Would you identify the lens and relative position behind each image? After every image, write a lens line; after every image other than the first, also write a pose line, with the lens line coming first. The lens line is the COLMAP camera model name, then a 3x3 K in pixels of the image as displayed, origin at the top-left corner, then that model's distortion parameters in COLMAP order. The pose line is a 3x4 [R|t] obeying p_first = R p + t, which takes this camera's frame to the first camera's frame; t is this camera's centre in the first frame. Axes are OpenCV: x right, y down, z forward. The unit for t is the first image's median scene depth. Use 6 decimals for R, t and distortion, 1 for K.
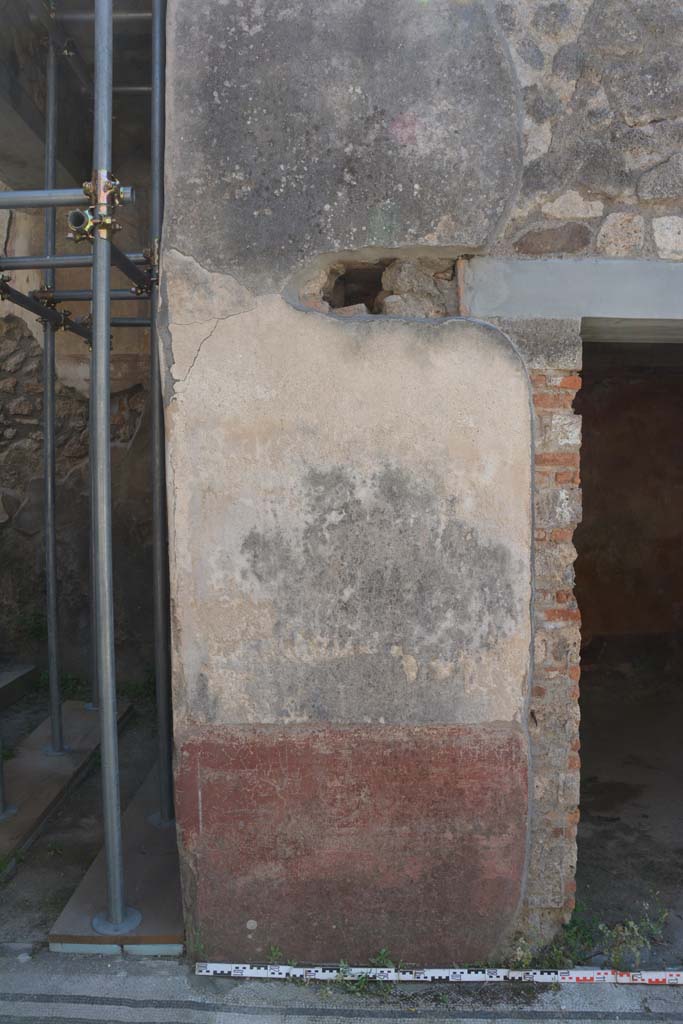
lens RADIAL K [[792.9, 0, 340.4], [0, 792.9, 514.7], [0, 0, 1]] dist [-0.165419, 0.116833]
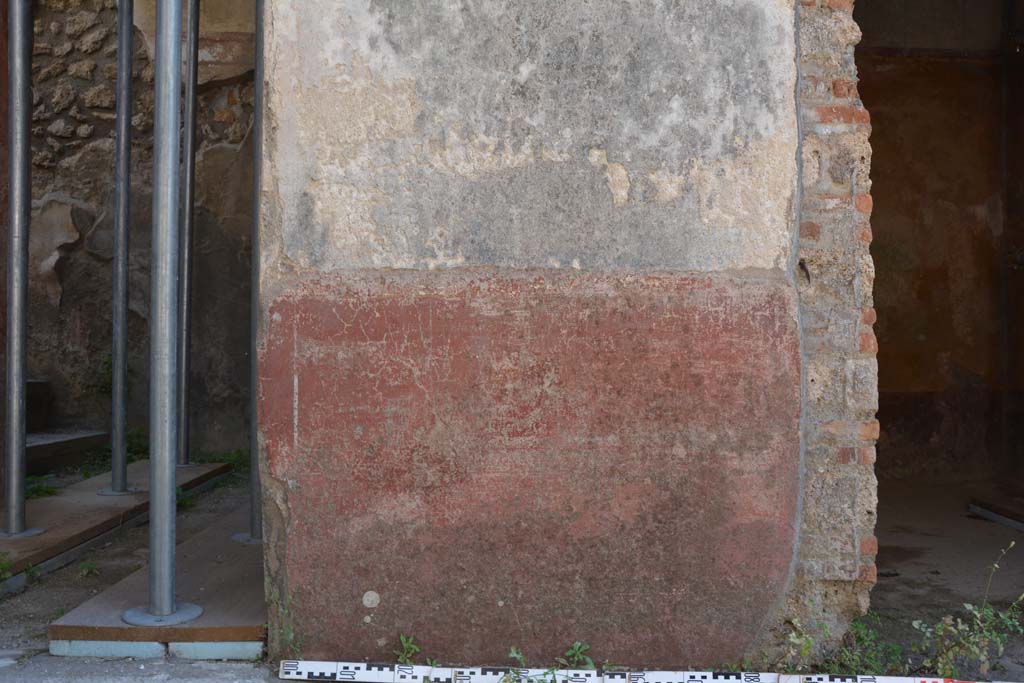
lens RADIAL K [[922.4, 0, 508.6], [0, 922.4, 337.0], [0, 0, 1]] dist [-0.112757, 0.170656]
pose [[0.999959, 0.007614, 0.004959, -0.007310], [-0.007293, 0.998058, -0.061859, 0.368736], [-0.005420, 0.061820, 0.998073, 0.227693]]
